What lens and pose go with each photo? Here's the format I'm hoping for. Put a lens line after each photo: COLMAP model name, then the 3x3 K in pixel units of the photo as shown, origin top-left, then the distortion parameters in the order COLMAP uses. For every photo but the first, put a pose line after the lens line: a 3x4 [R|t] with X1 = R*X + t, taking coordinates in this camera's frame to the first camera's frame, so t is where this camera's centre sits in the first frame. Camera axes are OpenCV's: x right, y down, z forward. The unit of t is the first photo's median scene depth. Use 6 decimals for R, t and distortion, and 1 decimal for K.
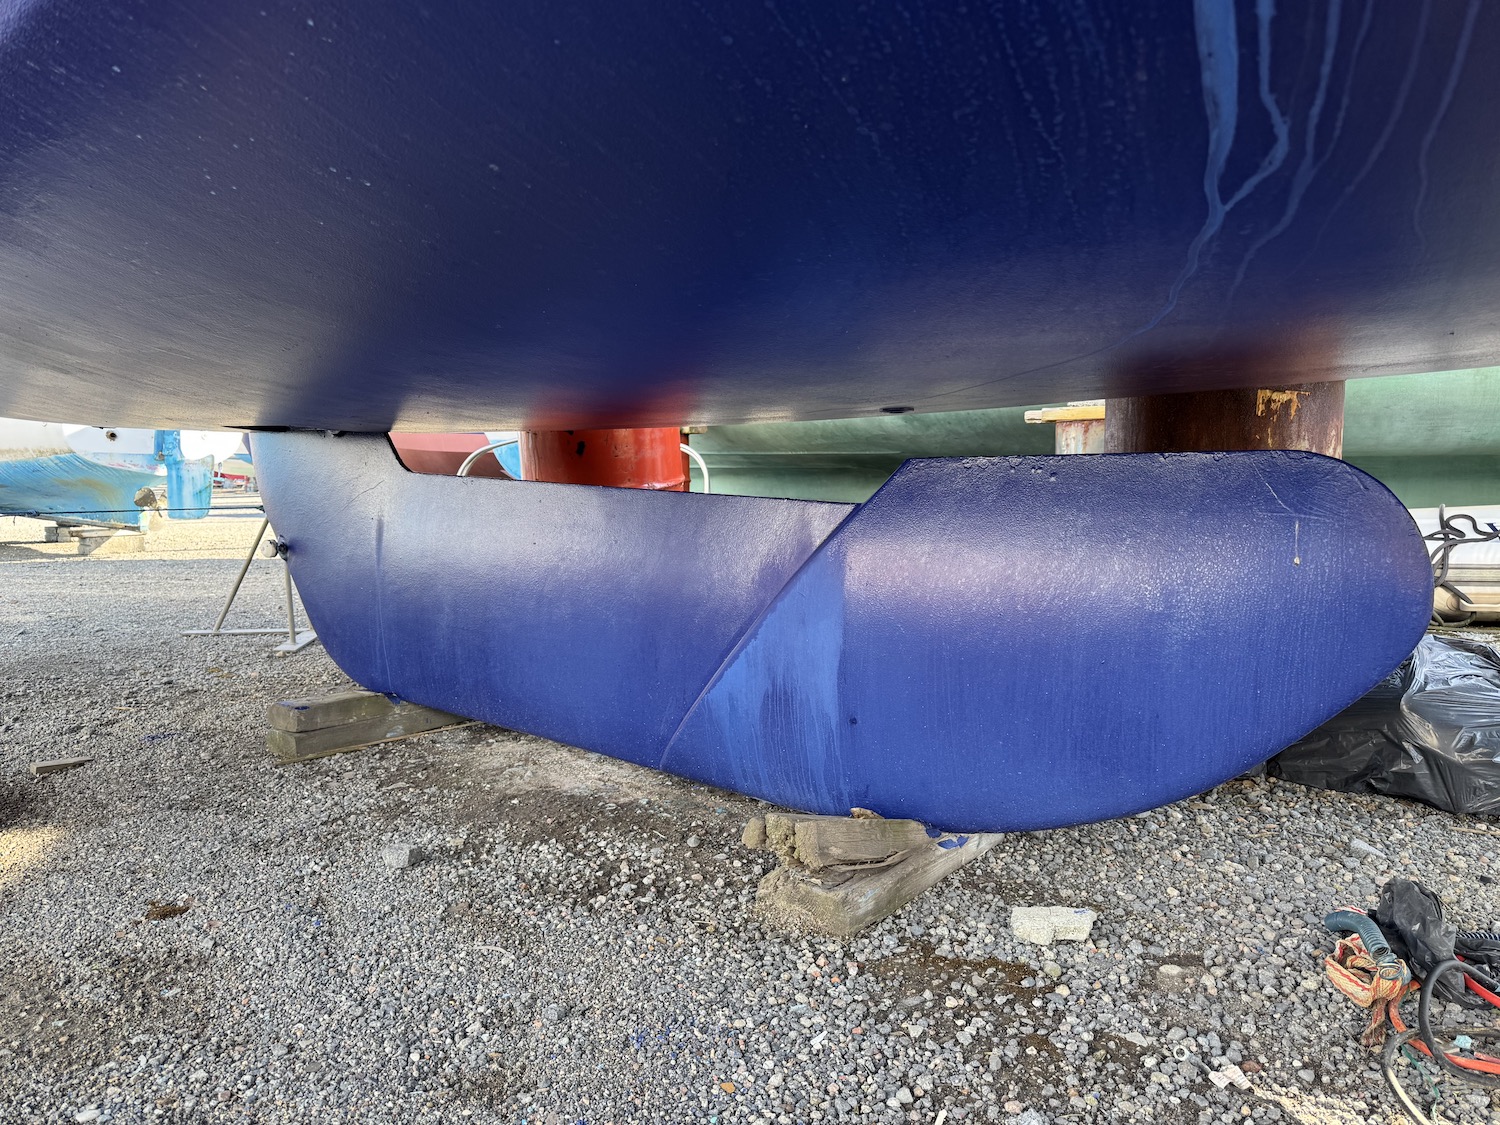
lens RADIAL K [[1045.2, 0, 750.0], [0, 1045.2, 562.5], [0, 0, 1]] dist [0.086688, -0.110906]
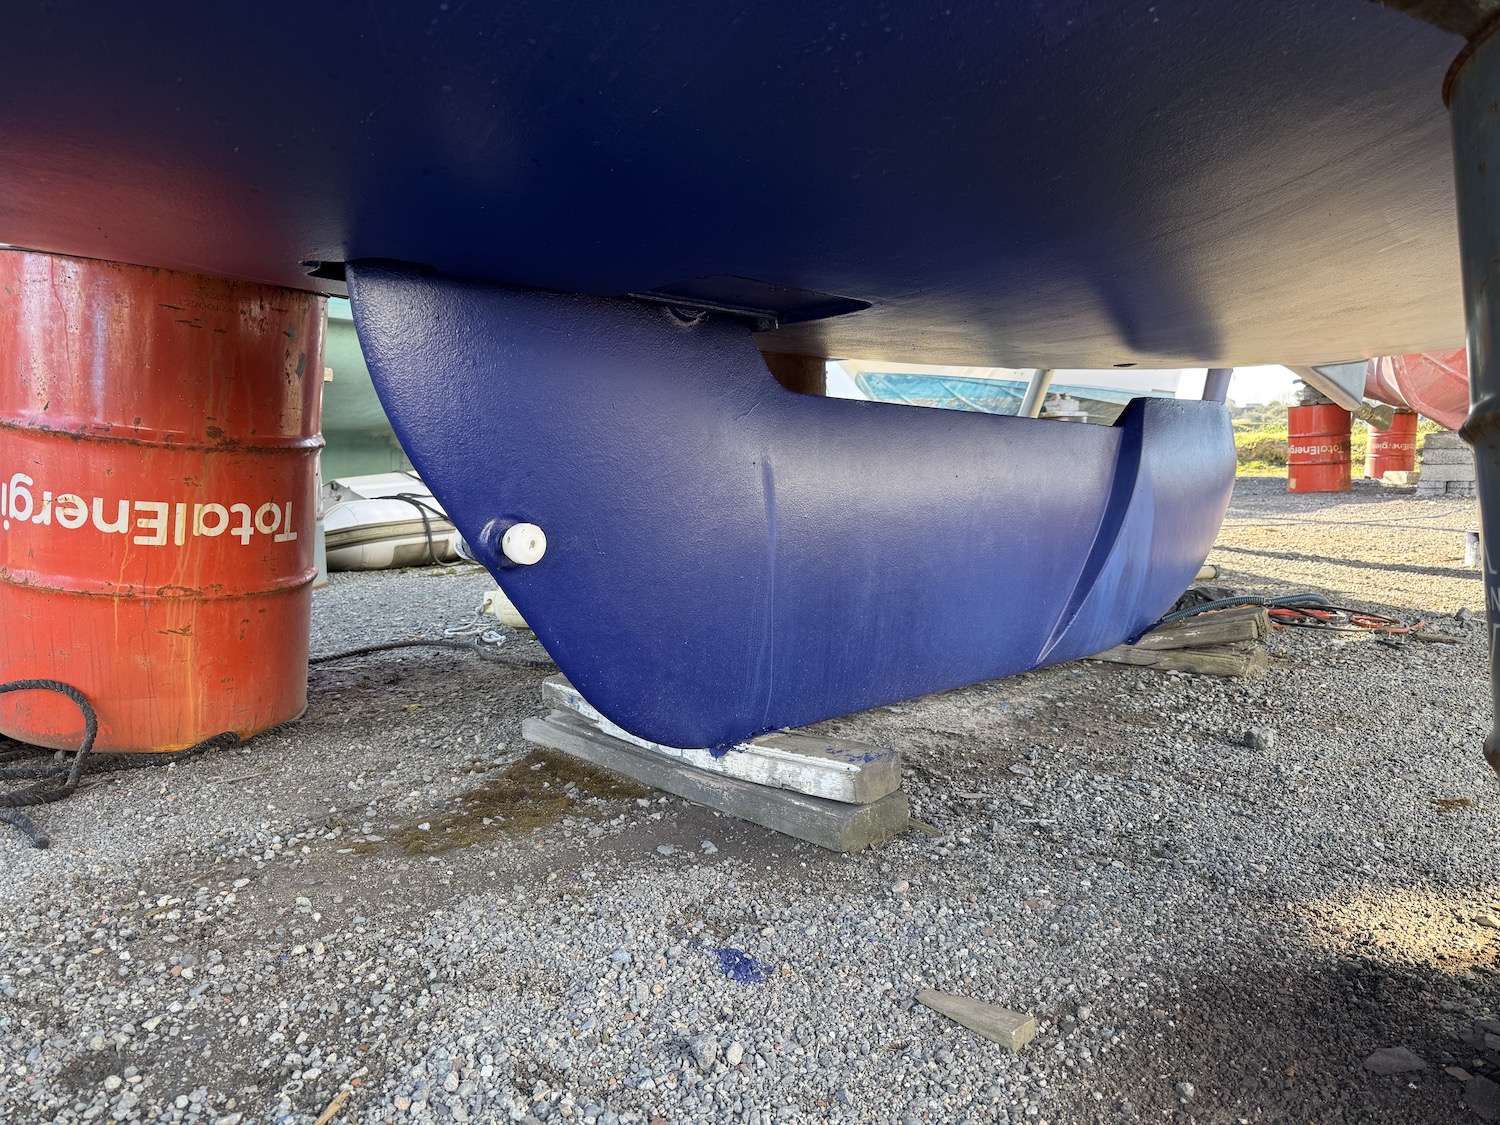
lens RADIAL K [[1052.0, 0, 750.0], [0, 1052.0, 562.5], [0, 0, 1]] dist [0.094374, -0.137557]
pose [[0.094721, -0.107222, 0.989713, -0.985822], [0.095568, 0.990570, 0.098169, -0.044455], [-0.990906, 0.085286, 0.104075, 0.938901]]
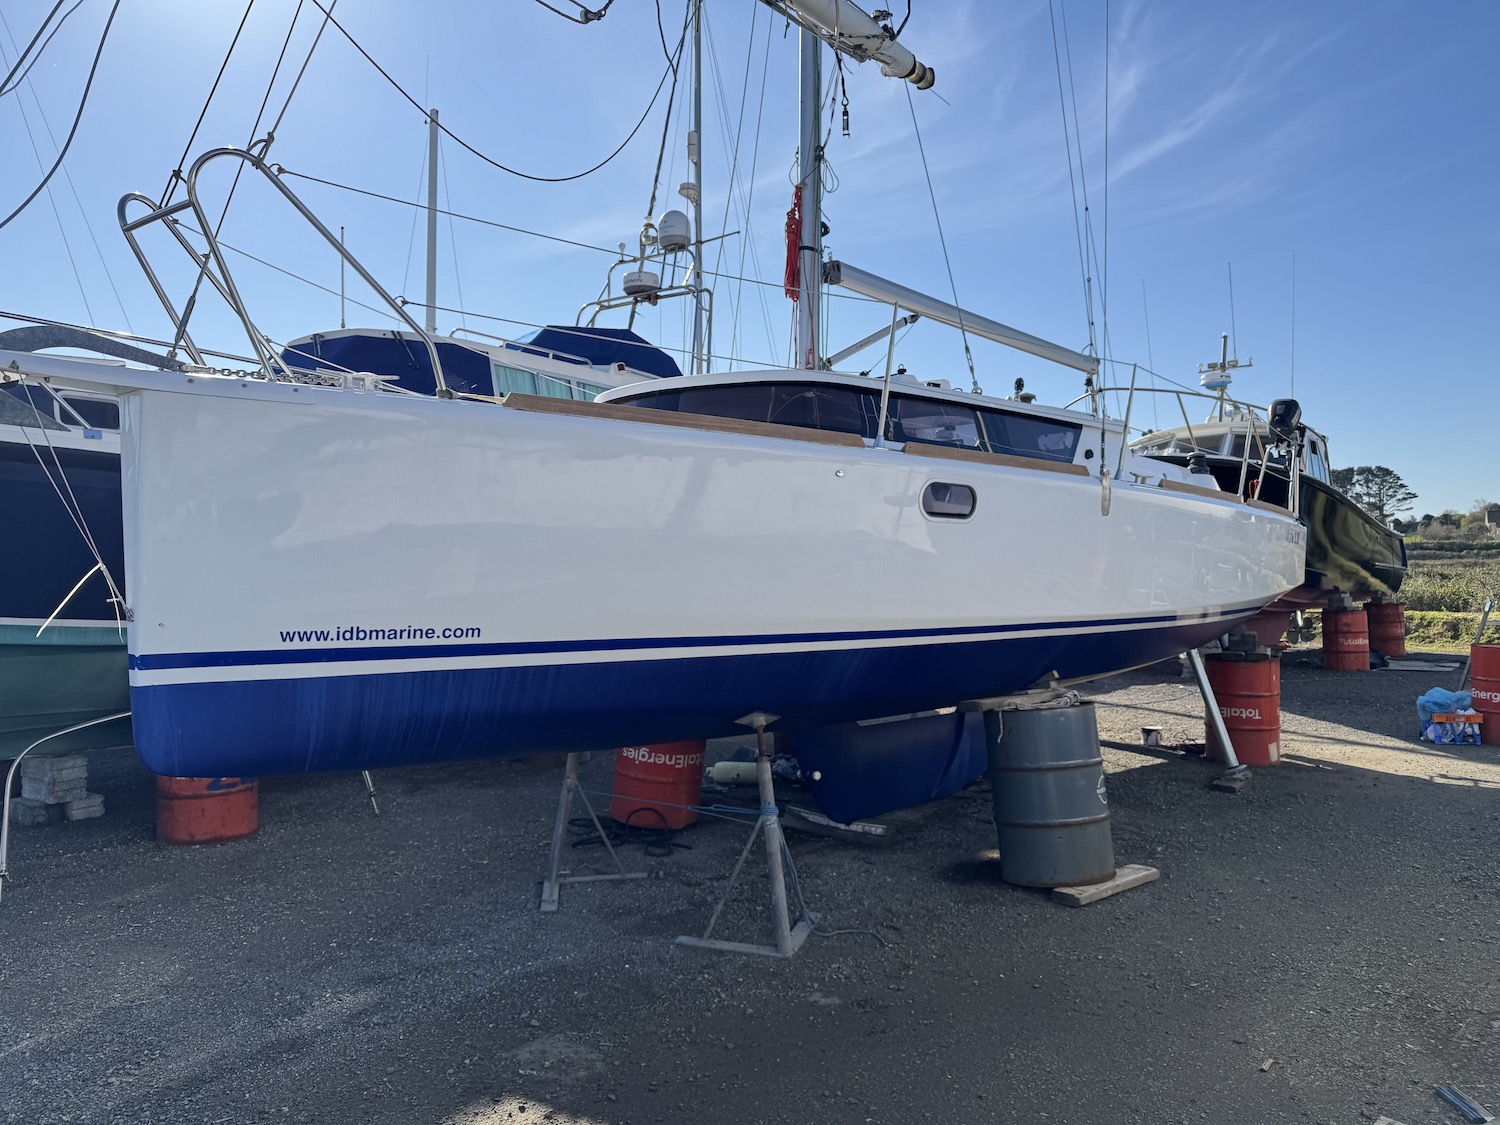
lens RADIAL K [[1045.2, 0, 750.0], [0, 1045.2, 562.5], [0, 0, 1]] dist [0.086688, -0.110906]
pose [[0.022345, 0.003607, 0.999744, -2.852114], [0.092679, 0.995680, -0.005664, -0.492072], [-0.995445, 0.092781, 0.021914, 1.152173]]
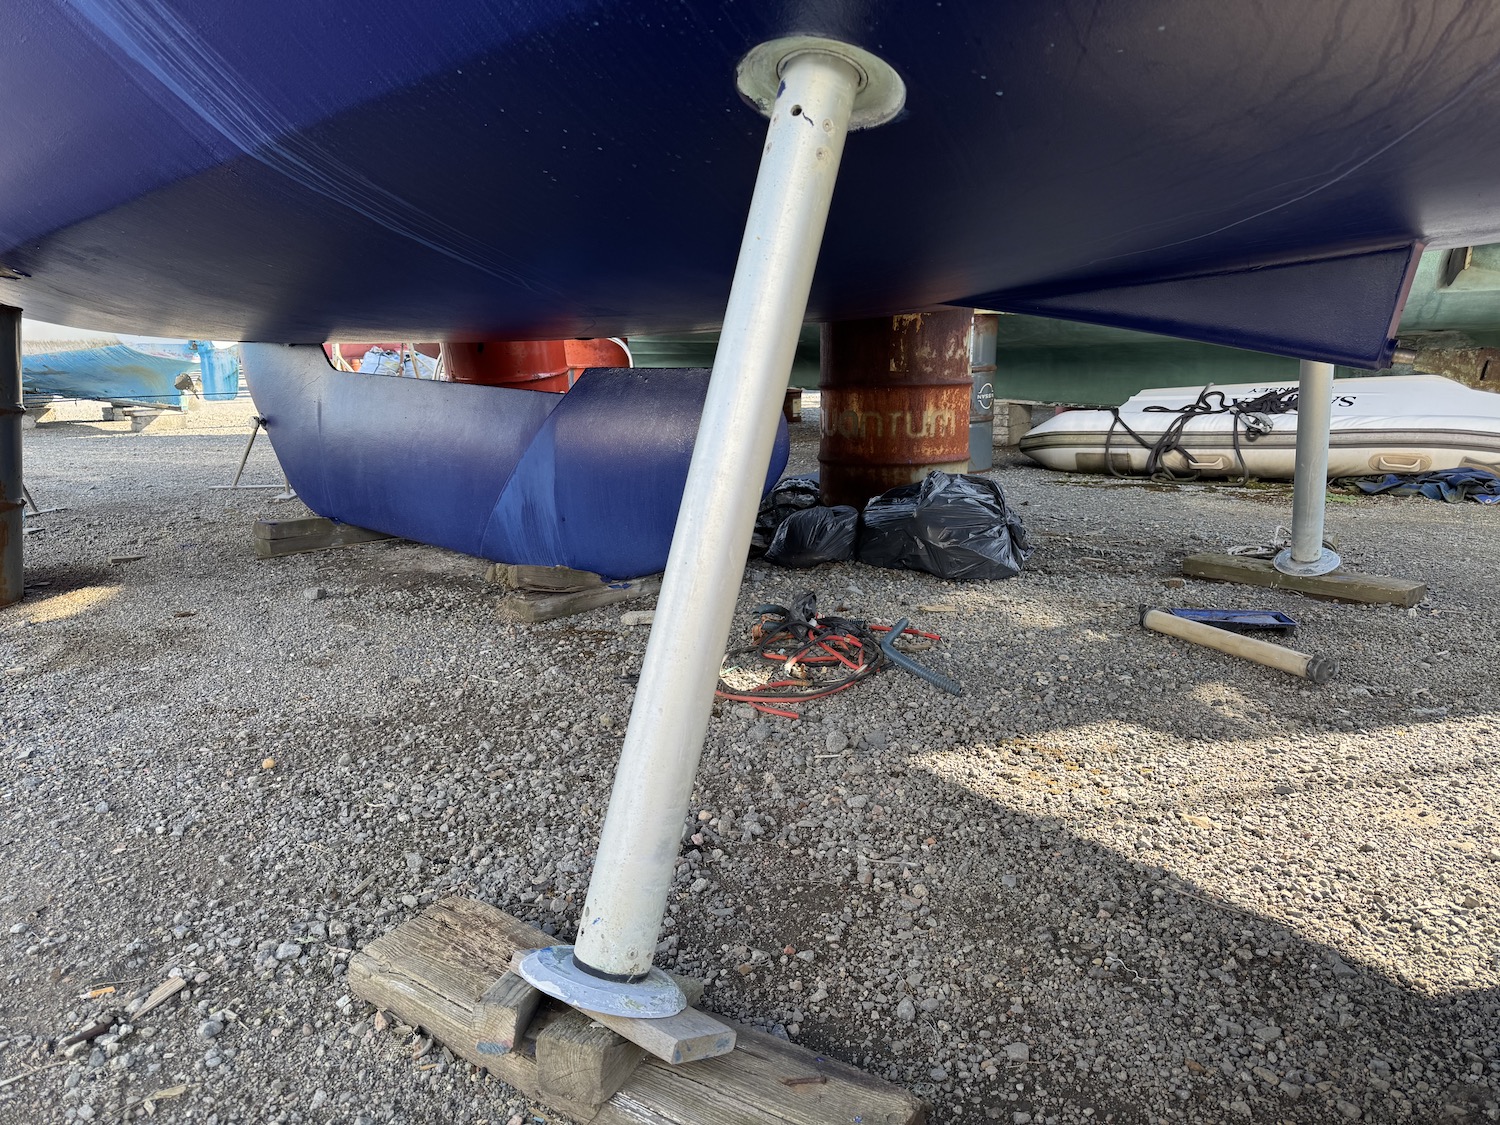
lens RADIAL K [[1052.0, 0, 750.0], [0, 1052.0, 562.5], [0, 0, 1]] dist [0.094374, -0.137557]
pose [[0.999014, 0.000588, -0.044388, 0.330513], [0.004489, 0.993447, 0.114203, 0.015257], [0.044164, -0.114289, 0.992465, -0.508969]]
